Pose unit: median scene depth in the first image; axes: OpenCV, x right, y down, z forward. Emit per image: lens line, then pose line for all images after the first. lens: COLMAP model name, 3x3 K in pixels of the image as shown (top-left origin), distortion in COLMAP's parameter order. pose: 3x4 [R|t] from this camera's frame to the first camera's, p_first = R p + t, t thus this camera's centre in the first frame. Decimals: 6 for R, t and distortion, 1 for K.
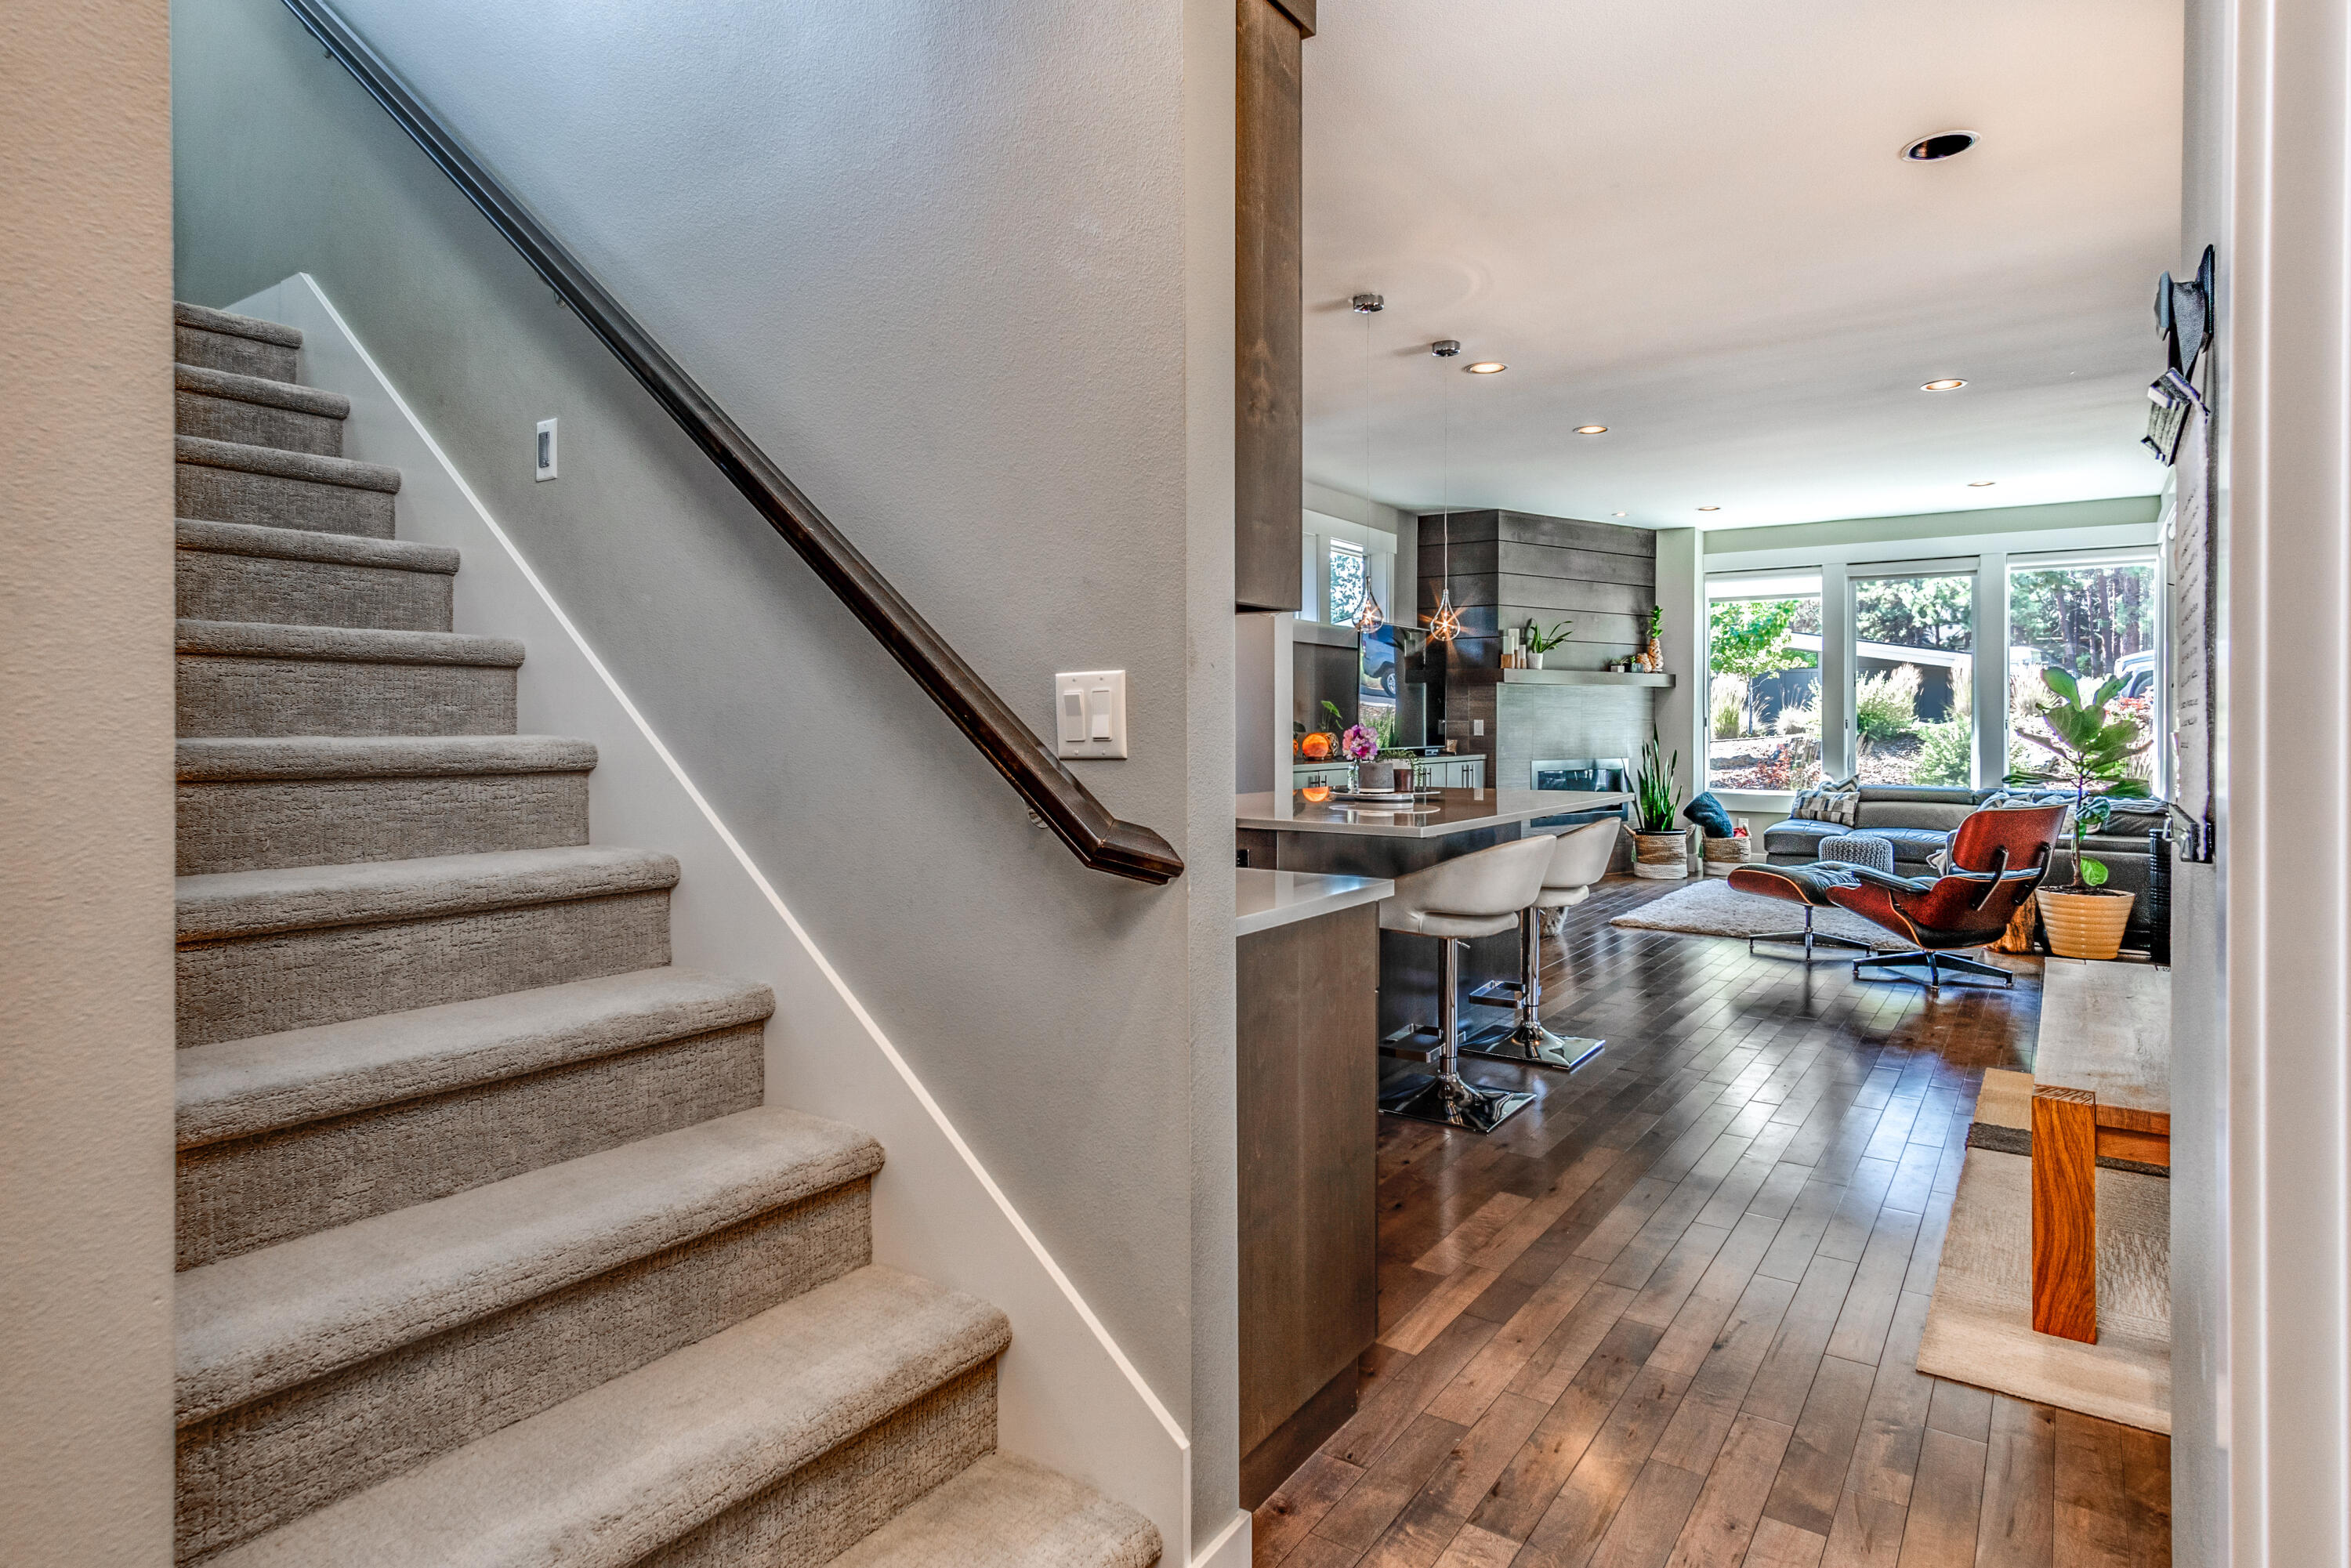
lens RADIAL K [[1257.0, 0, 1171.2], [0, 1257.0, 773.7], [0, 0, 1]] dist [-0.001653, 0.000269]
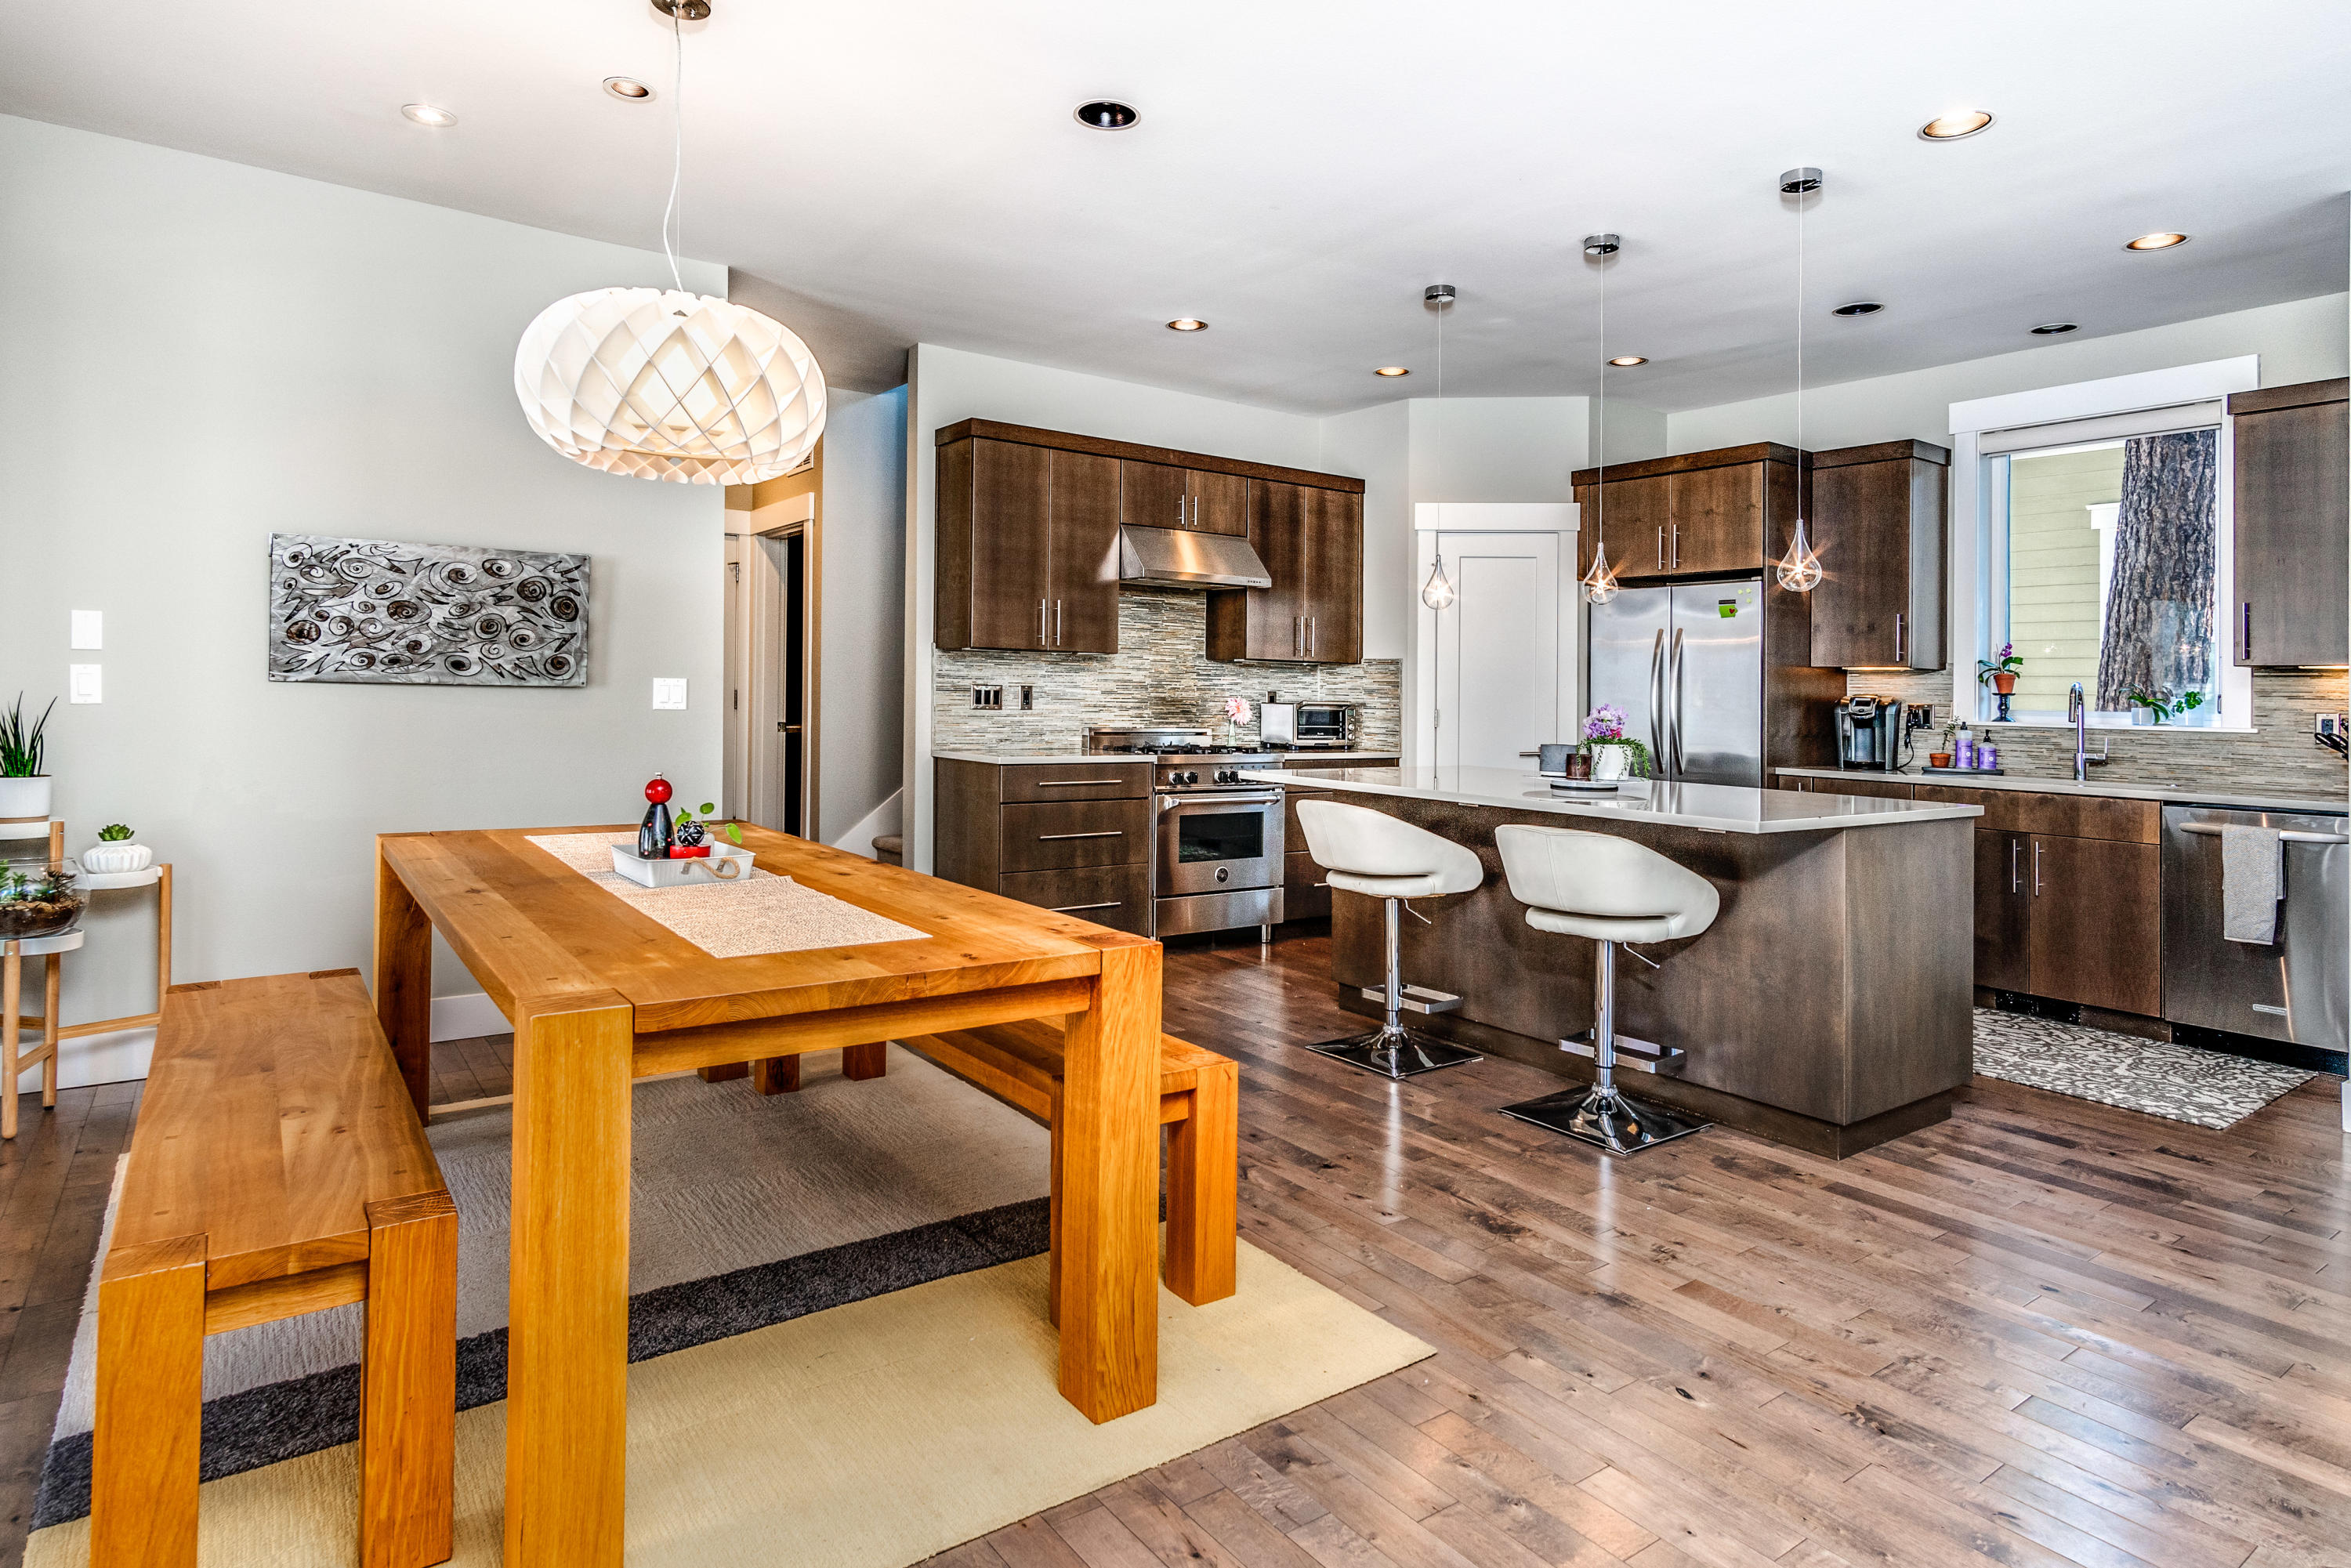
lens RADIAL K [[1339.5, 0, 1185.6], [0, 1339.5, 702.0], [0, 0, 1]] dist [0.001415, 0.001234]
pose [[-0.324250, -0.001184, -0.945971, 0.604938], [-0.062224, 0.997860, 0.020080, -0.021778], [0.943923, 0.065372, -0.323630, 0.526514]]
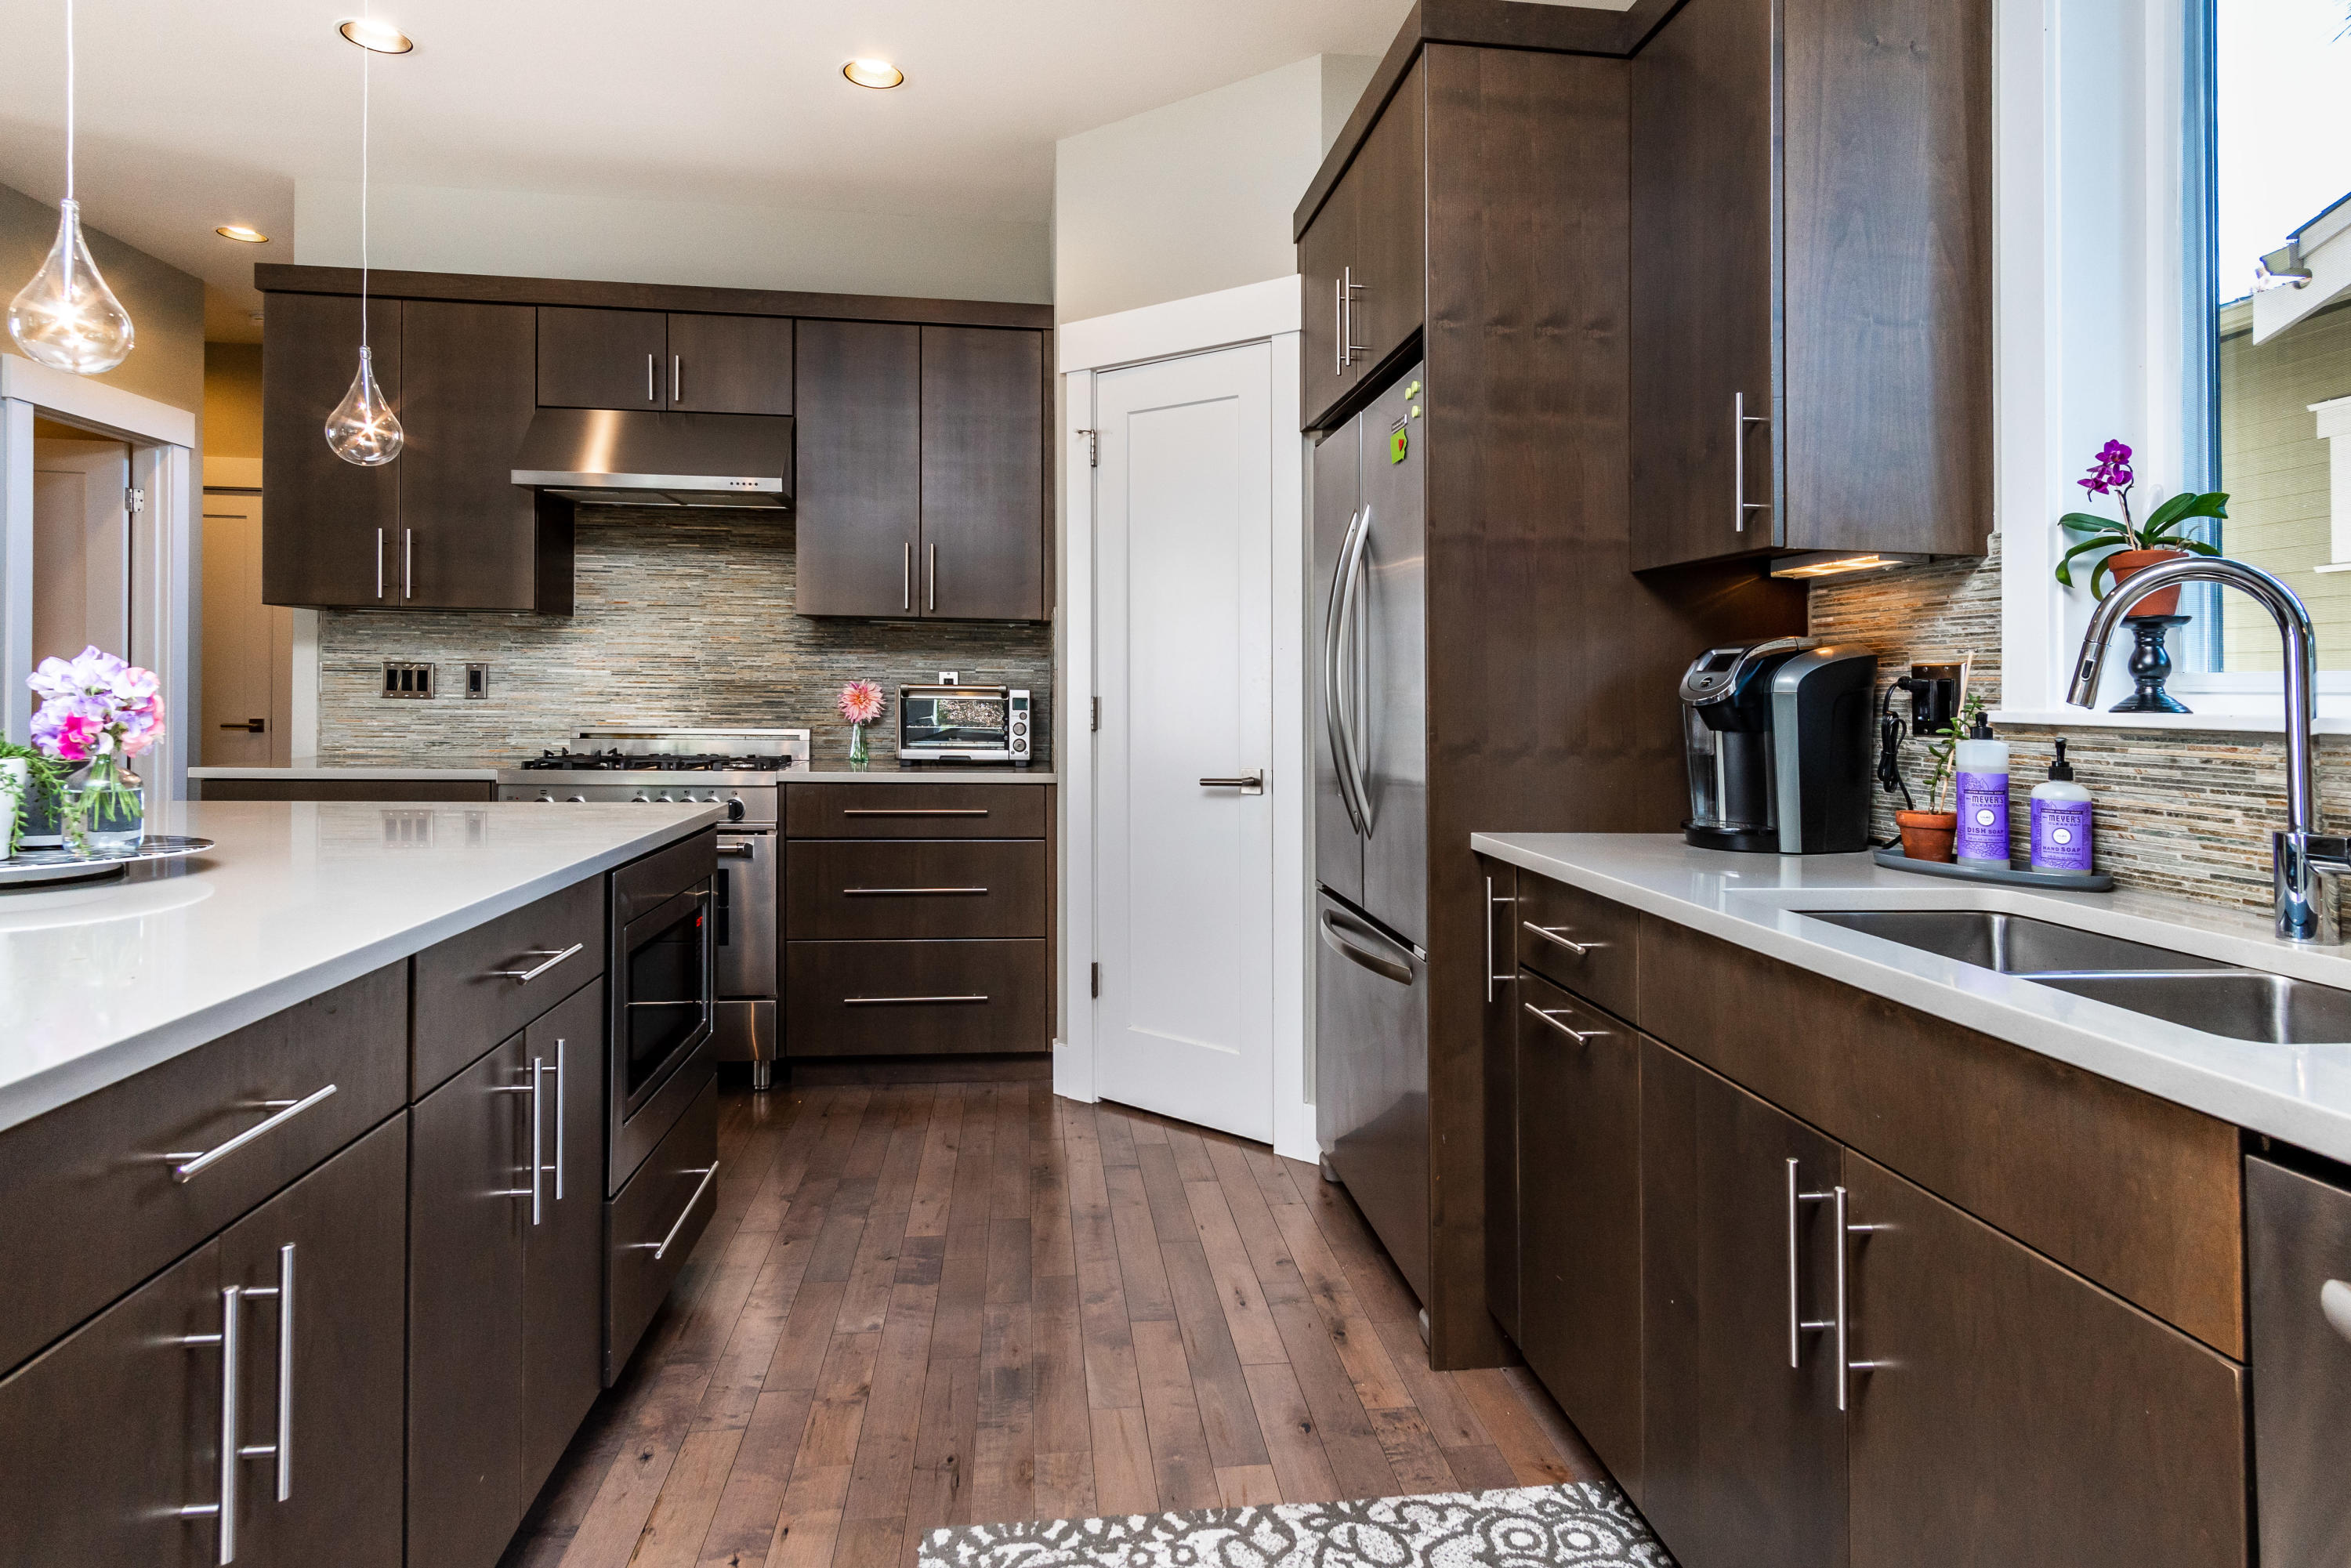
lens RADIAL K [[1339.5, 0, 1185.6], [0, 1339.5, 702.0], [0, 0, 1]] dist [0.001415, 0.001234]
pose [[-0.749216, -0.005942, -0.662300, 0.085858], [-0.043062, 0.998281, 0.039756, -0.027255], [0.660925, 0.058305, -0.748184, 0.747413]]
